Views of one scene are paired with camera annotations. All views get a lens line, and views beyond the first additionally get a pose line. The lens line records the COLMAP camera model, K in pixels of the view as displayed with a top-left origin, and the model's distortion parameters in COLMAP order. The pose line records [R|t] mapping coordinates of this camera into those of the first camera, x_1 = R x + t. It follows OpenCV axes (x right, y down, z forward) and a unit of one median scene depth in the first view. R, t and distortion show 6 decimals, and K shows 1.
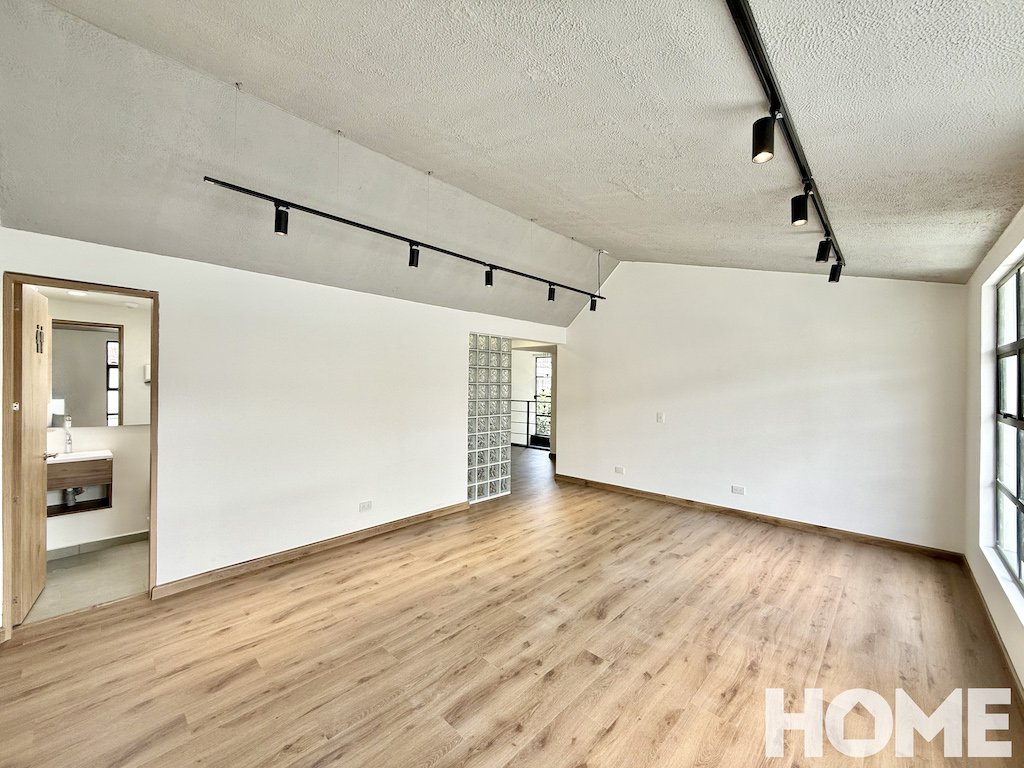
lens RADIAL K [[407.6, 0, 508.4], [0, 407.6, 387.6], [0, 0, 1]] dist [-0.000518, 0.000051]
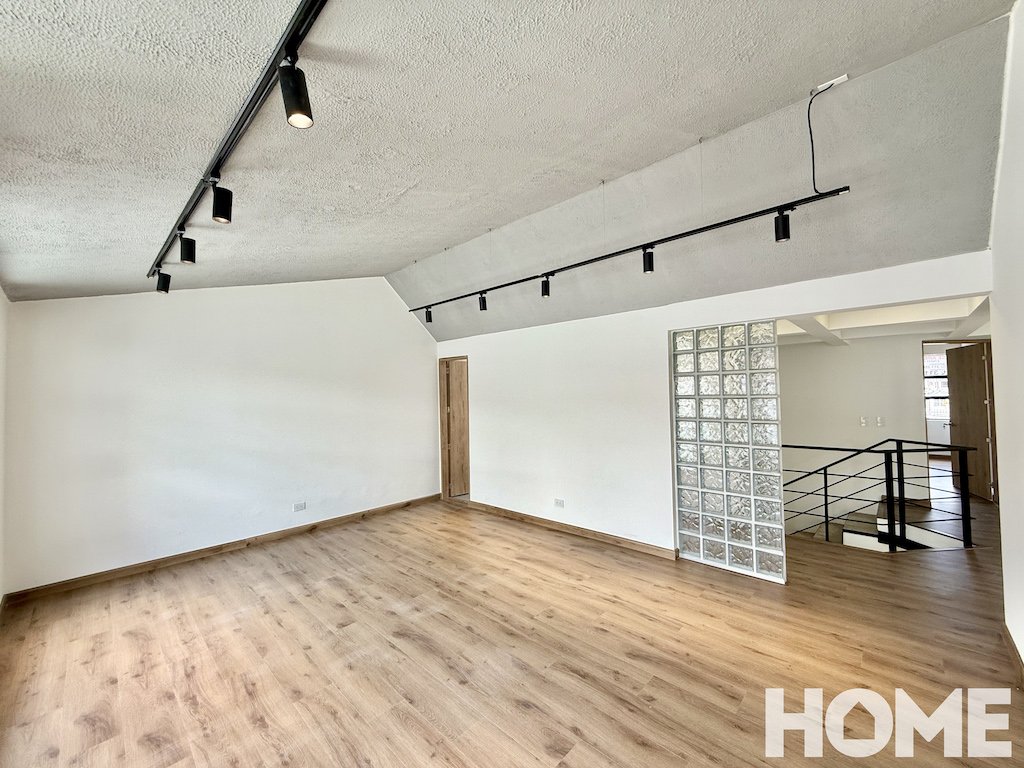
lens RADIAL K [[407.6, 0, 508.3], [0, 407.6, 385.8], [0, 0, 1]] dist [-0.000518, 0.000051]
pose [[-0.000850, -0.030900, -0.999522, 1.059683], [0.008346, 0.999487, -0.030906, -0.015548], [0.999965, -0.008368, -0.000591, 1.082409]]
